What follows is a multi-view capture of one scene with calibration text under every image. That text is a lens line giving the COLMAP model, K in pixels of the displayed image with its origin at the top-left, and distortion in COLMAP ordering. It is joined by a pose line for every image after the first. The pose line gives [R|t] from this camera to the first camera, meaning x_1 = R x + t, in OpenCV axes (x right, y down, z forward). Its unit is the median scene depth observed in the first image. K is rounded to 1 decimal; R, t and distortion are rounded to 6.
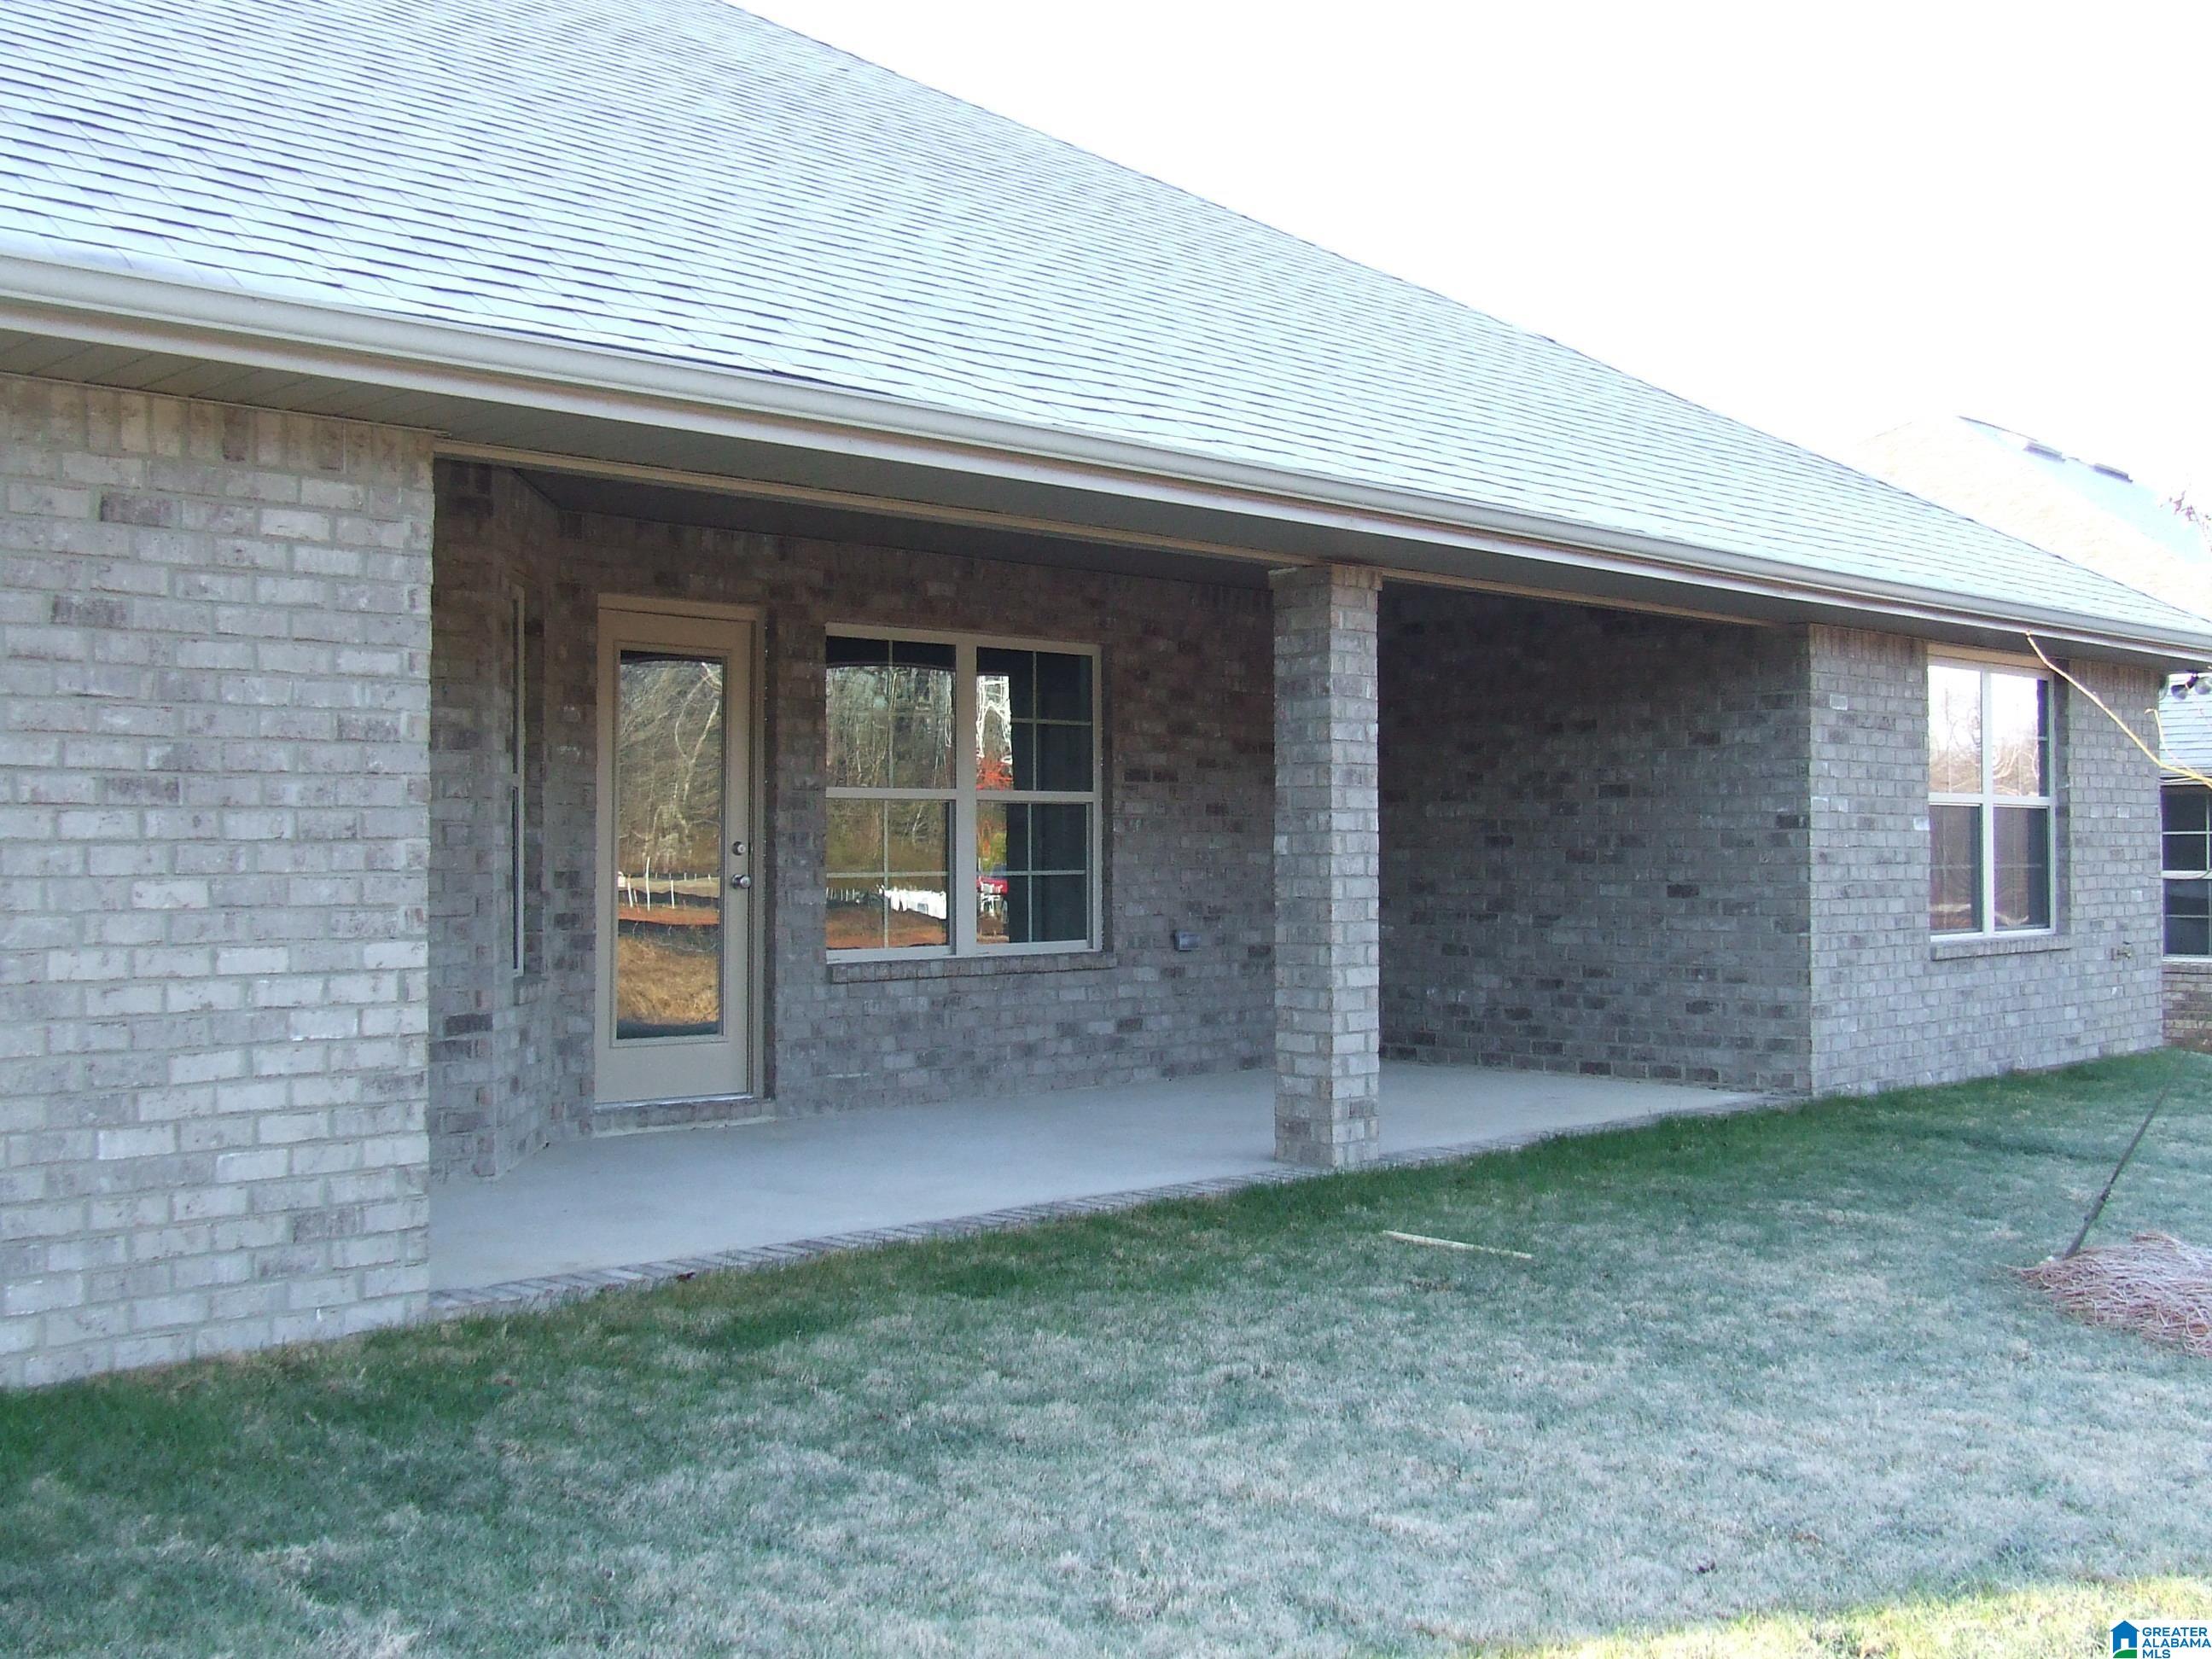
lens RADIAL K [[2435.2, 0, 1108.6], [0, 2435.2, 823.5], [0, 0, 1]] dist [-0.061603, 0.000000]
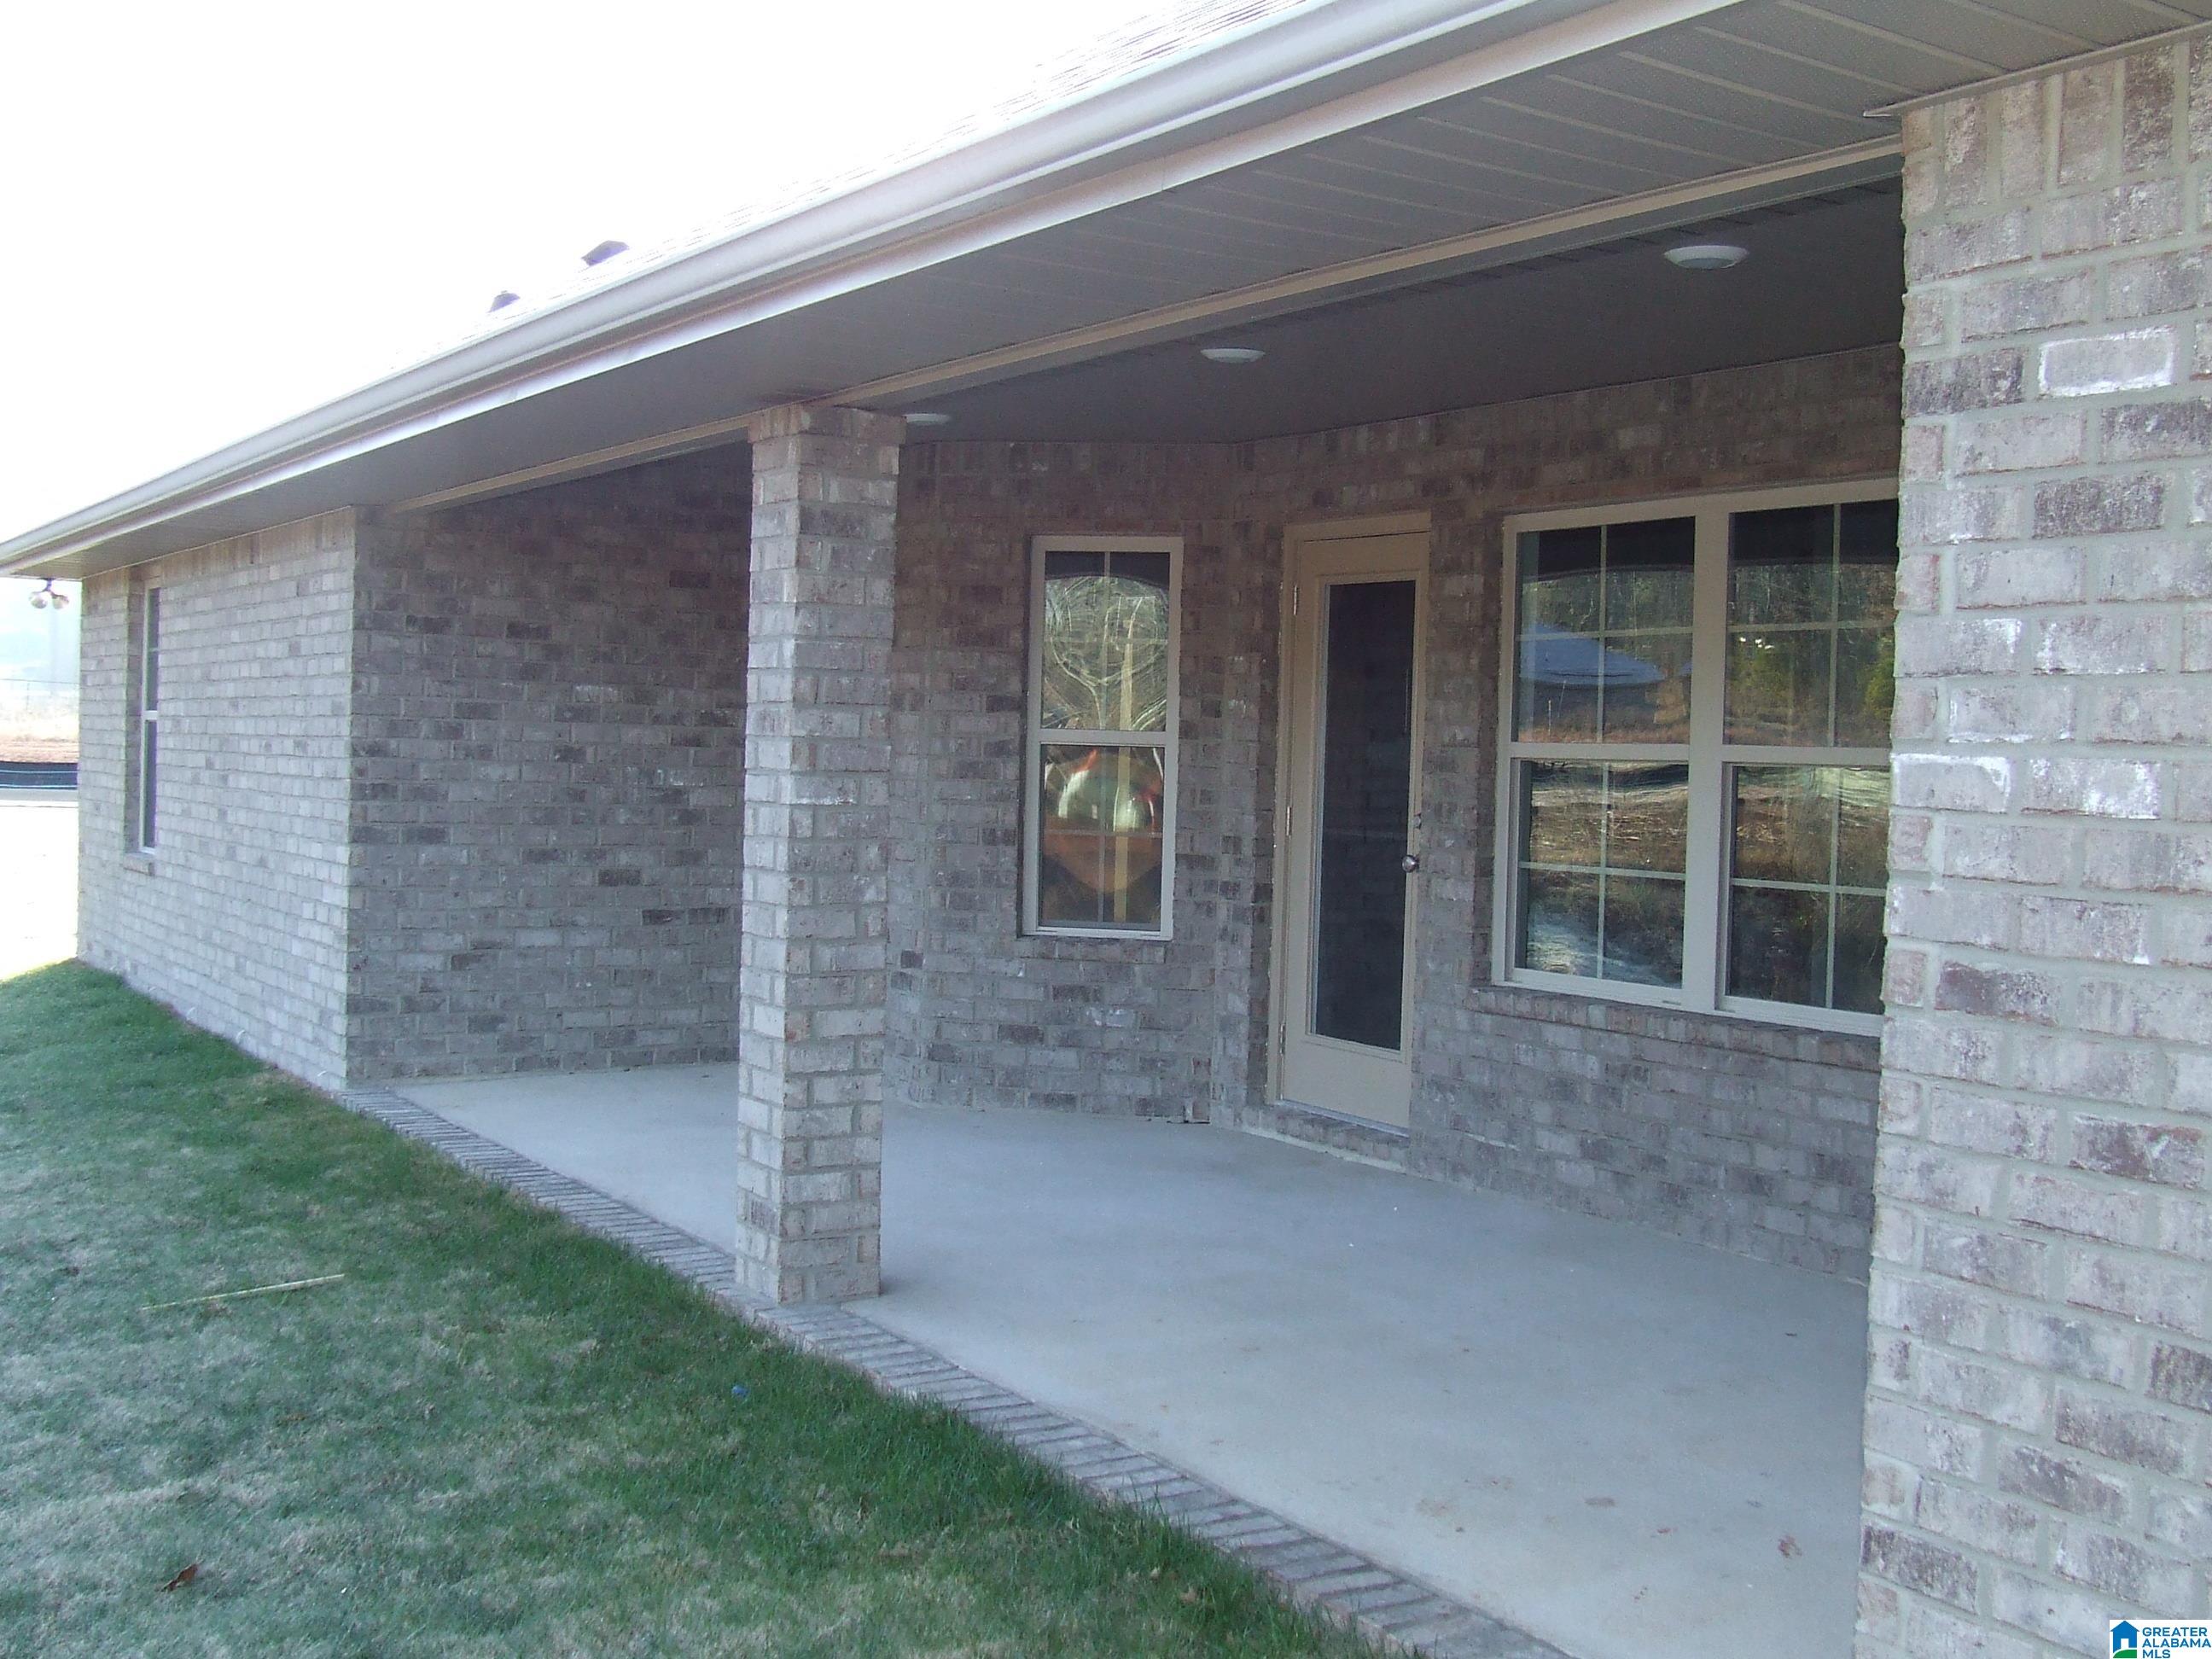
lens RADIAL K [[2435.2, 0, 1109.9], [0, 2435.2, 831.5], [0, 0, 1]] dist [-0.061603, 0.000000]
pose [[-0.239974, 0.028249, -0.970368, 0.609090], [-0.014919, 0.999351, 0.032783, -0.010321], [0.970665, 0.022344, -0.239397, 1.044185]]
